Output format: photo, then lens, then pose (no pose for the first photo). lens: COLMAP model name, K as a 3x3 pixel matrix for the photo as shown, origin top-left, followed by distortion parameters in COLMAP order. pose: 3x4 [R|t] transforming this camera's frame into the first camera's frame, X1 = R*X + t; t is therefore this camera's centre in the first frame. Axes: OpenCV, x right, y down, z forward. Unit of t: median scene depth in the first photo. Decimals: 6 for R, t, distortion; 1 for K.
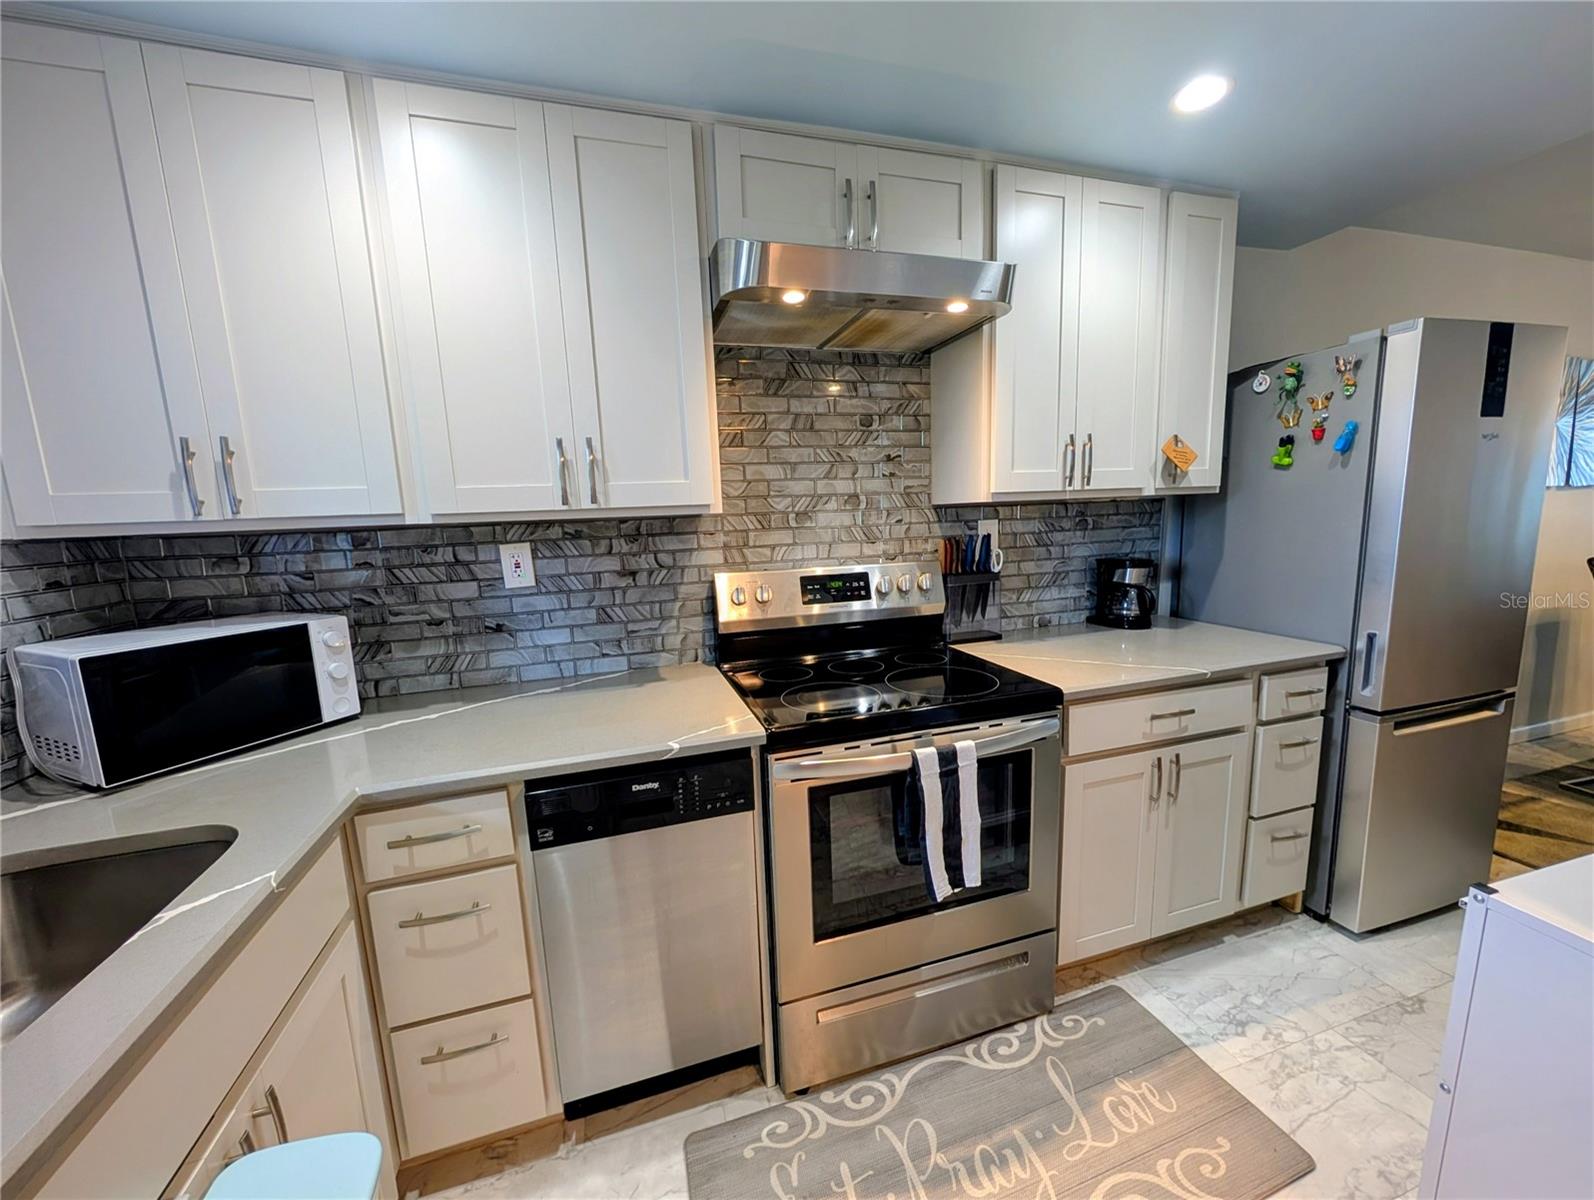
lens RADIAL K [[605.8, 0, 792.6], [0, 605.8, 597.9], [0, 0, 1]] dist [0.001067, 0.000057]
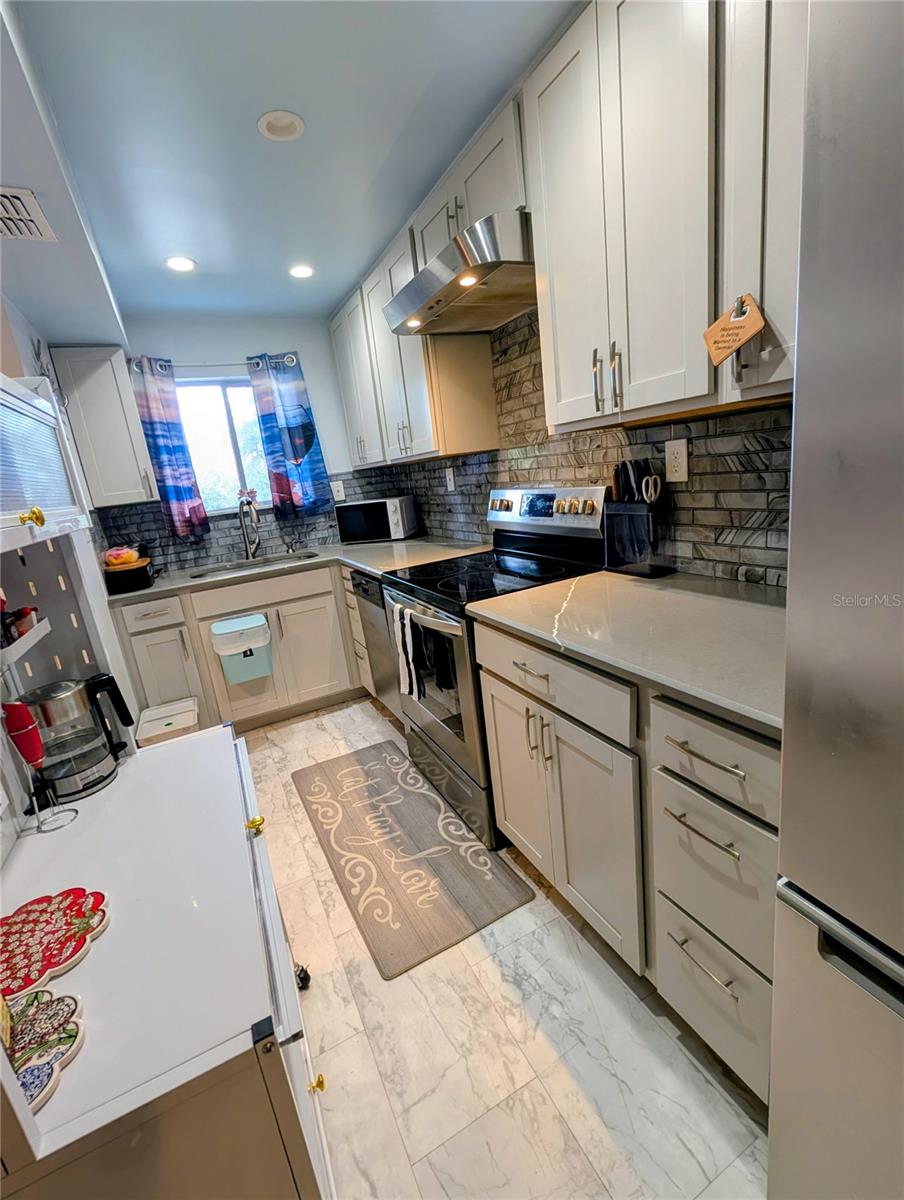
lens RADIAL K [[532.8, 0, 448.6], [0, 532.8, 592.0], [0, 0, 1]] dist [-0.003845, -0.000283]
pose [[0.161050, 0.243547, -0.956424, 1.181990], [-0.025300, 0.969775, 0.242687, -0.108246], [0.986622, -0.014887, 0.162344, 0.639068]]
